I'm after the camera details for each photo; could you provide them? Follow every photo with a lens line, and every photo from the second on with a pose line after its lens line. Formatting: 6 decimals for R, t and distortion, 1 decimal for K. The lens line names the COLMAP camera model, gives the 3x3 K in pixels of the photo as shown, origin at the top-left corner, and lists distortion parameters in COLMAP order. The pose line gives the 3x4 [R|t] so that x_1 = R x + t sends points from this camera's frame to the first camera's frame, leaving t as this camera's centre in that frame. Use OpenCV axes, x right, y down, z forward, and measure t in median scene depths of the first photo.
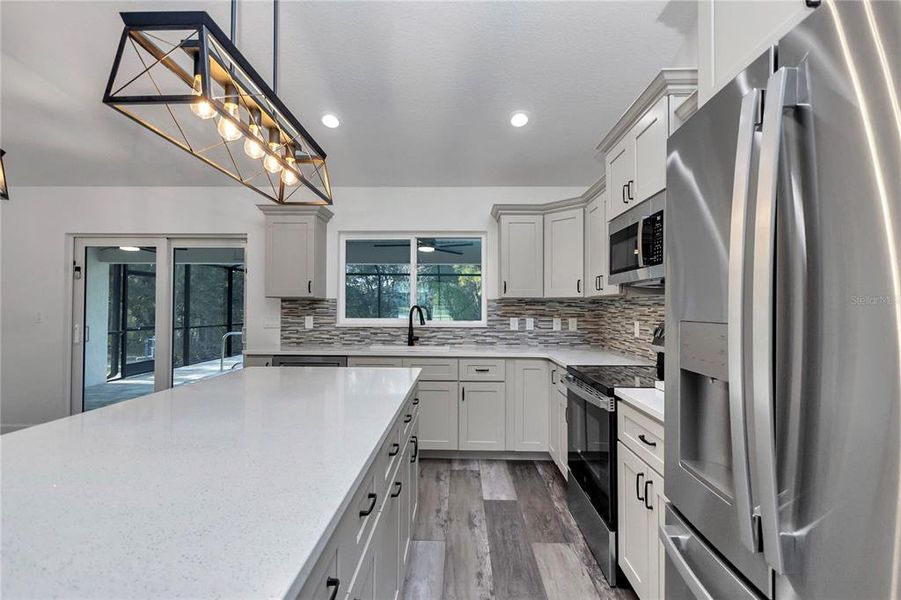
lens RADIAL K [[411.1, 0, 451.6], [0, 411.1, 302.8], [0, 0, 1]] dist [0.004472, -0.000060]
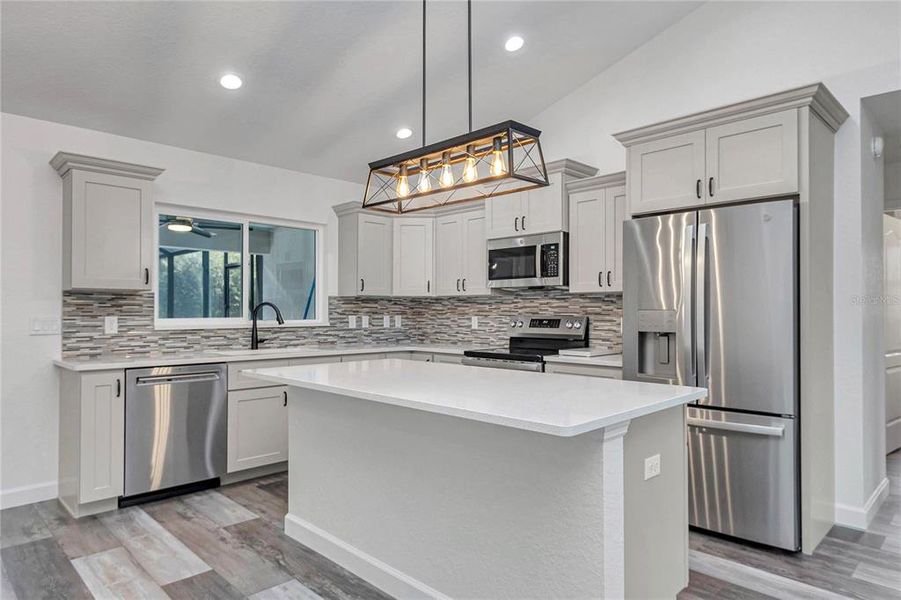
lens RADIAL K [[545.1, 0, 453.3], [0, 545.1, 306.2], [0, 0, 1]] dist [0.002629, -0.000761]
pose [[0.691056, 0.002853, 0.722796, -0.629560], [-0.008505, 0.999955, 0.004185, 0.006015], [-0.722751, -0.009040, 0.691049, -0.080888]]
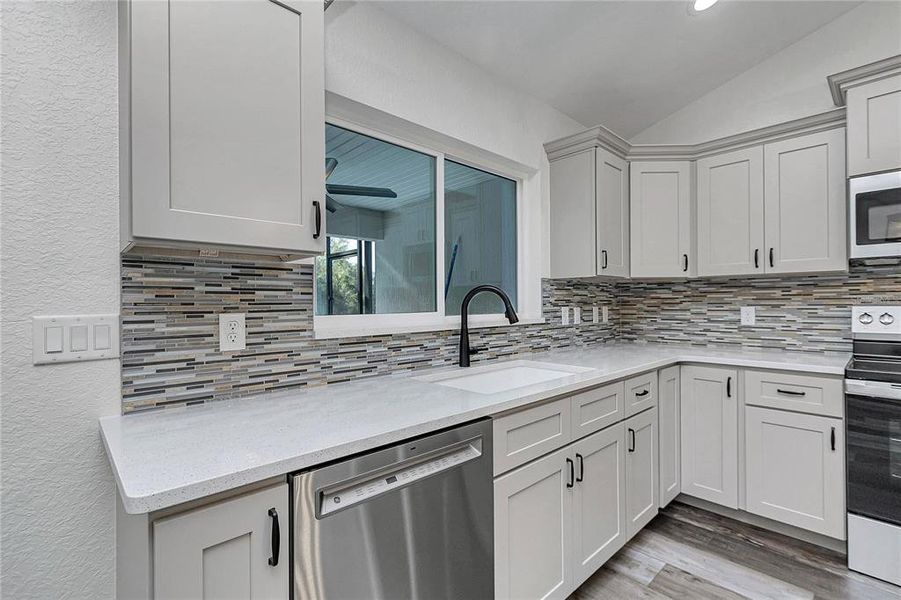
lens RADIAL K [[412.8, 0, 451.9], [0, 412.8, 300.8], [0, 0, 1]] dist [0.001474, -0.000487]
pose [[0.709997, -0.006500, 0.704175, -0.462008], [-0.000698, 0.999950, 0.009933, 0.019497], [-0.704204, -0.007544, 0.709957, 0.649828]]
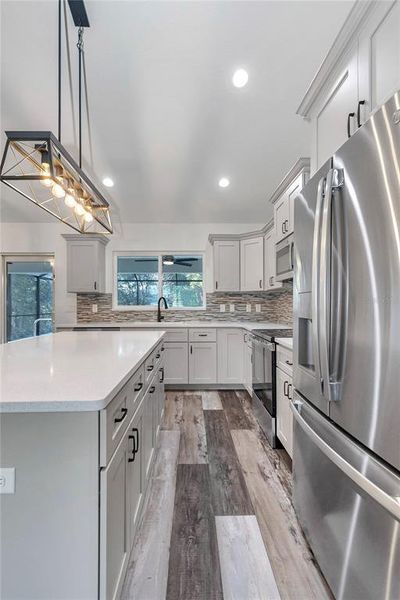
lens RADIAL K [[272.8, 0, 197.0], [0, 272.8, 304.0], [0, 0, 1]] dist [0.001486, -0.000155]
pose [[0.999126, -0.007185, 0.041189, 0.006355], [0.006658, 0.999894, 0.012918, 0.020727], [-0.041277, -0.012632, 0.999068, -0.075464]]
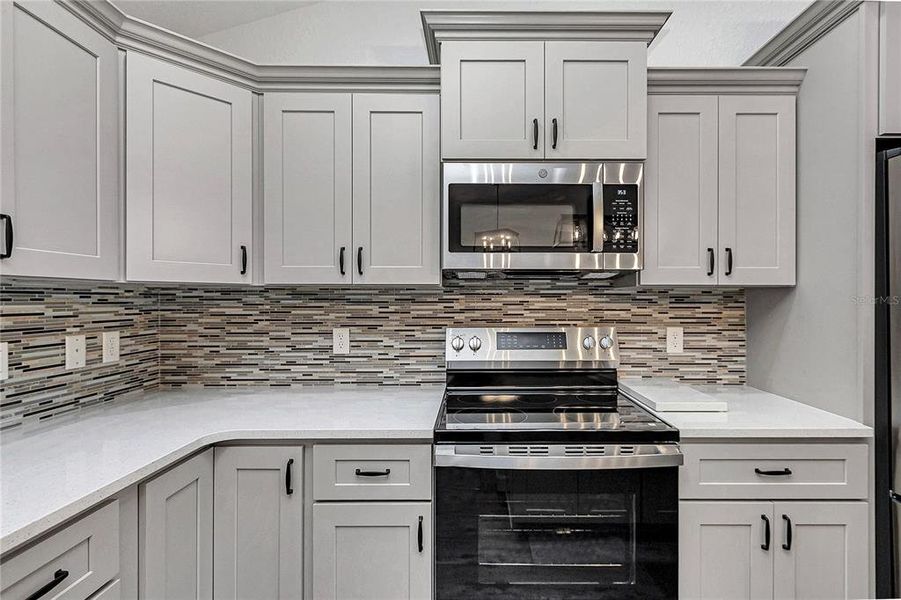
lens RADIAL K [[422.9, 0, 476.4], [0, 422.9, 300.3], [0, 0, 1]] dist [0.001896, 0.000042]
pose [[-0.031282, -0.007920, 0.999479, -0.142183], [-0.014665, 0.999865, 0.007464, -0.002852], [-0.999403, -0.014424, -0.031394, 0.646962]]
